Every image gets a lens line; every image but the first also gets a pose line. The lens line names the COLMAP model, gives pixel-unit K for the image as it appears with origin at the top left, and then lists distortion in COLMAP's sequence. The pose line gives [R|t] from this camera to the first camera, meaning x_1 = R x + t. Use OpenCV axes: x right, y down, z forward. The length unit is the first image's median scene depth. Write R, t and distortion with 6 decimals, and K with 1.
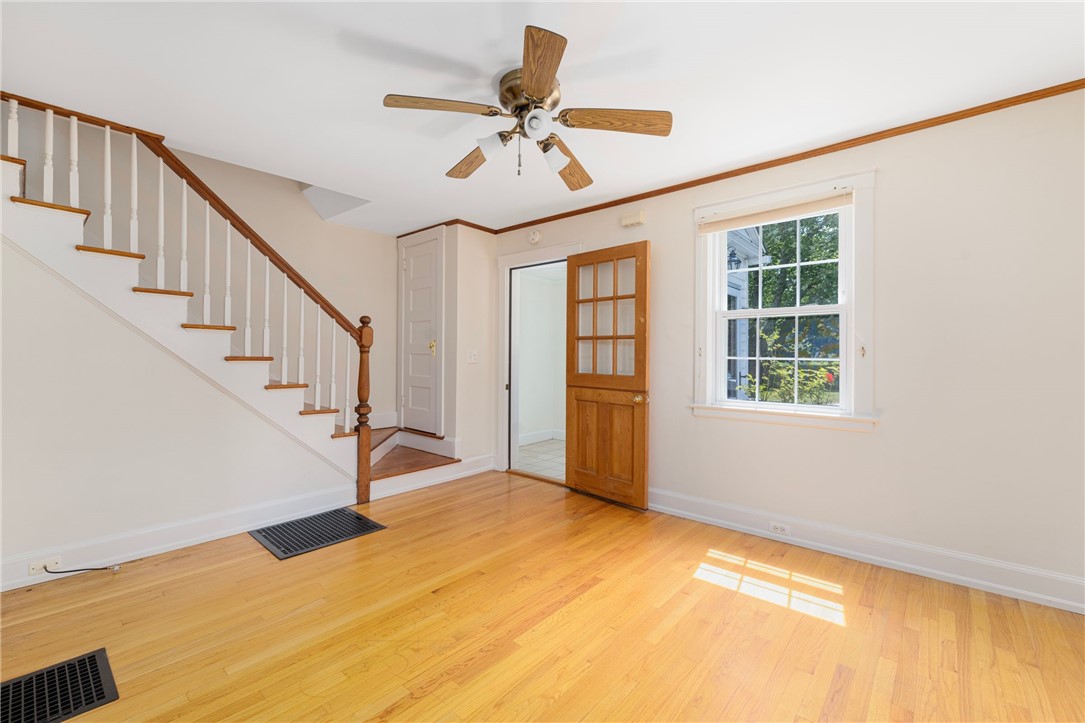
lens RADIAL K [[462.3, 0, 523.3], [0, 462.3, 354.6], [0, 0, 1]] dist [-0.002076, -0.000693]
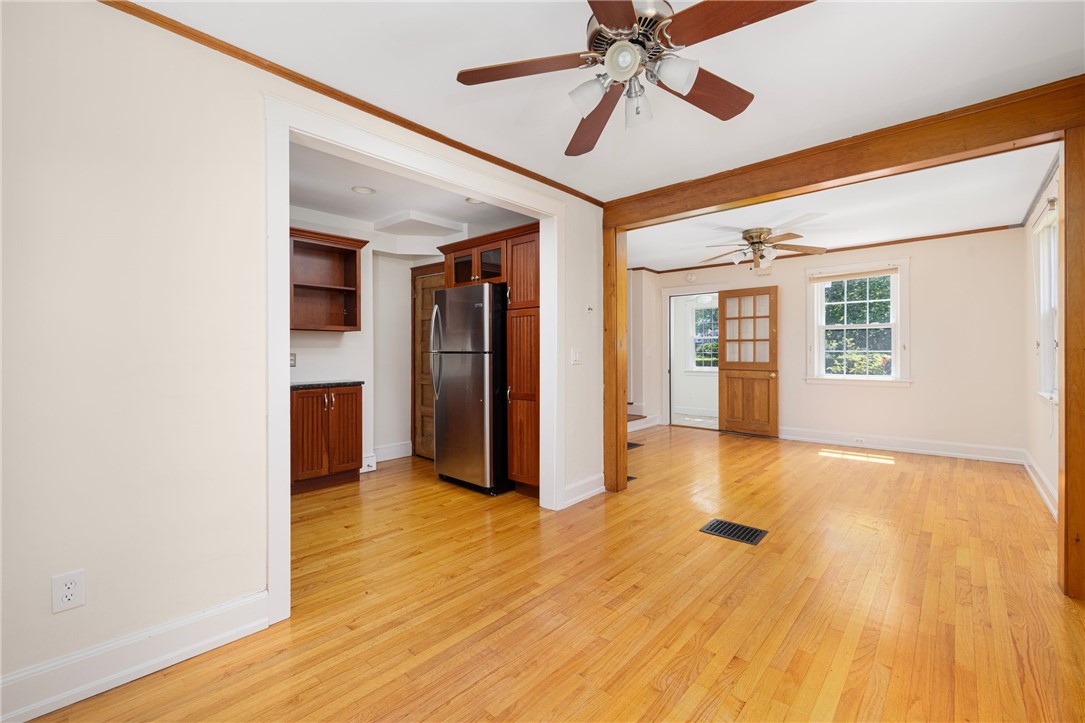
lens RADIAL K [[462.3, 0, 531.2], [0, 462.3, 353.2], [0, 0, 1]] dist [-0.002076, -0.000693]
pose [[0.999931, -0.008885, -0.007694, -0.656212], [0.008898, 0.999959, 0.001665, 0.001044], [0.007679, -0.001733, 0.999969, -0.767455]]
